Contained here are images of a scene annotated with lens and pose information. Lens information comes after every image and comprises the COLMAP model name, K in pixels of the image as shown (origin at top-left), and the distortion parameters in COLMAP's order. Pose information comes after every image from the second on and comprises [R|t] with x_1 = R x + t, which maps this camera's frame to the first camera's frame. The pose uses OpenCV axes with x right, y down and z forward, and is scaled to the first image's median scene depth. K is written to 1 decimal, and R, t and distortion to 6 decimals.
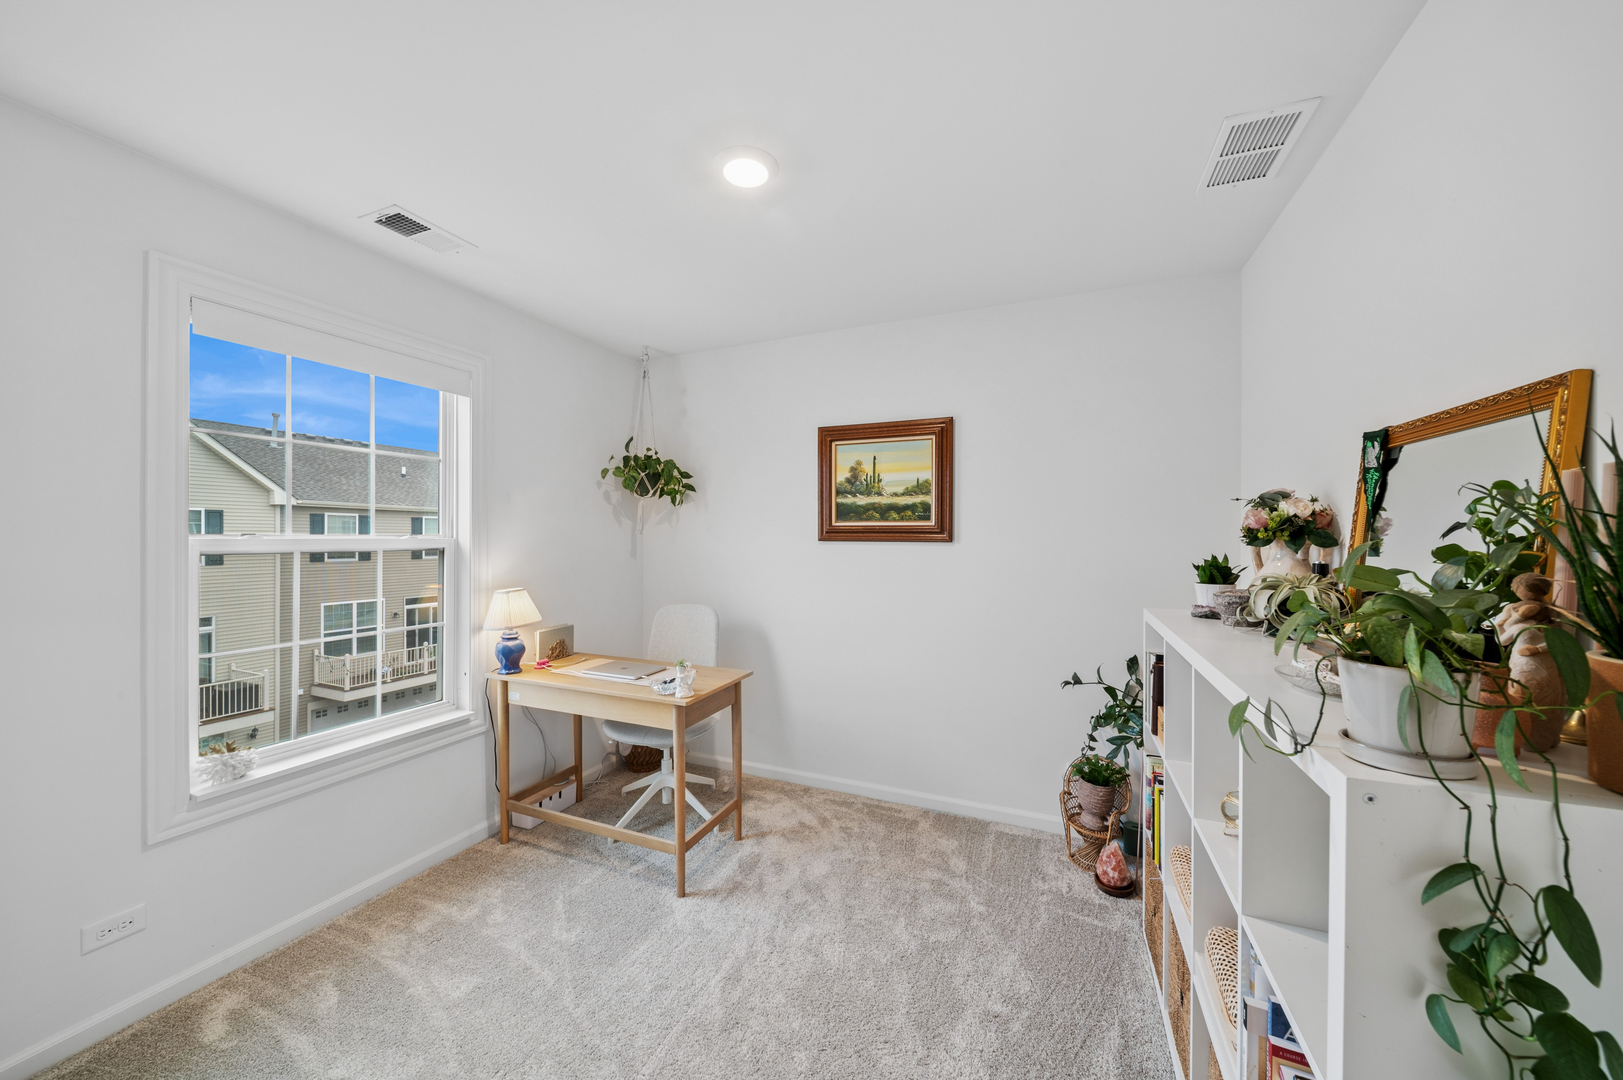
lens RADIAL K [[581.3, 0, 809.6], [0, 581.3, 527.6], [0, 0, 1]] dist [0.000376, -0.001817]
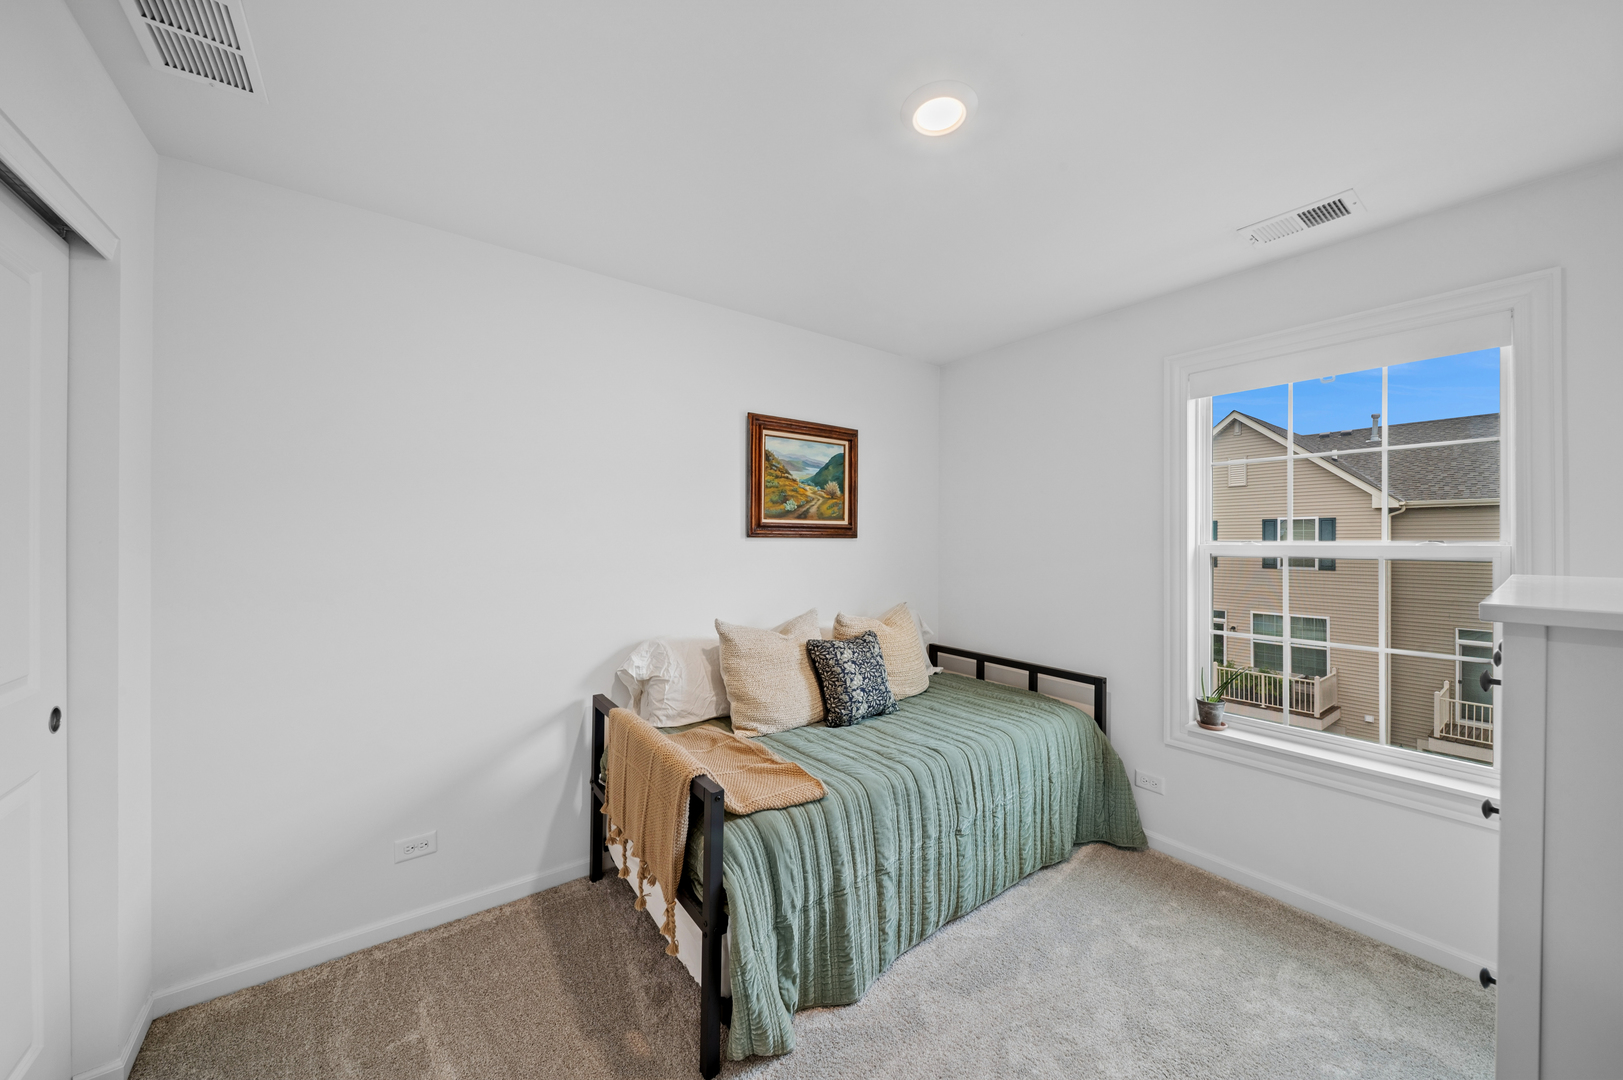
lens RADIAL K [[581.3, 0, 809.6], [0, 581.3, 527.6], [0, 0, 1]] dist [0.000376, -0.001817]
pose [[-0.505994, -0.015007, -0.862407, 0.404955], [-0.007533, 0.999887, -0.012979, 0.009026], [0.862504, -0.000071, -0.506050, 0.794022]]
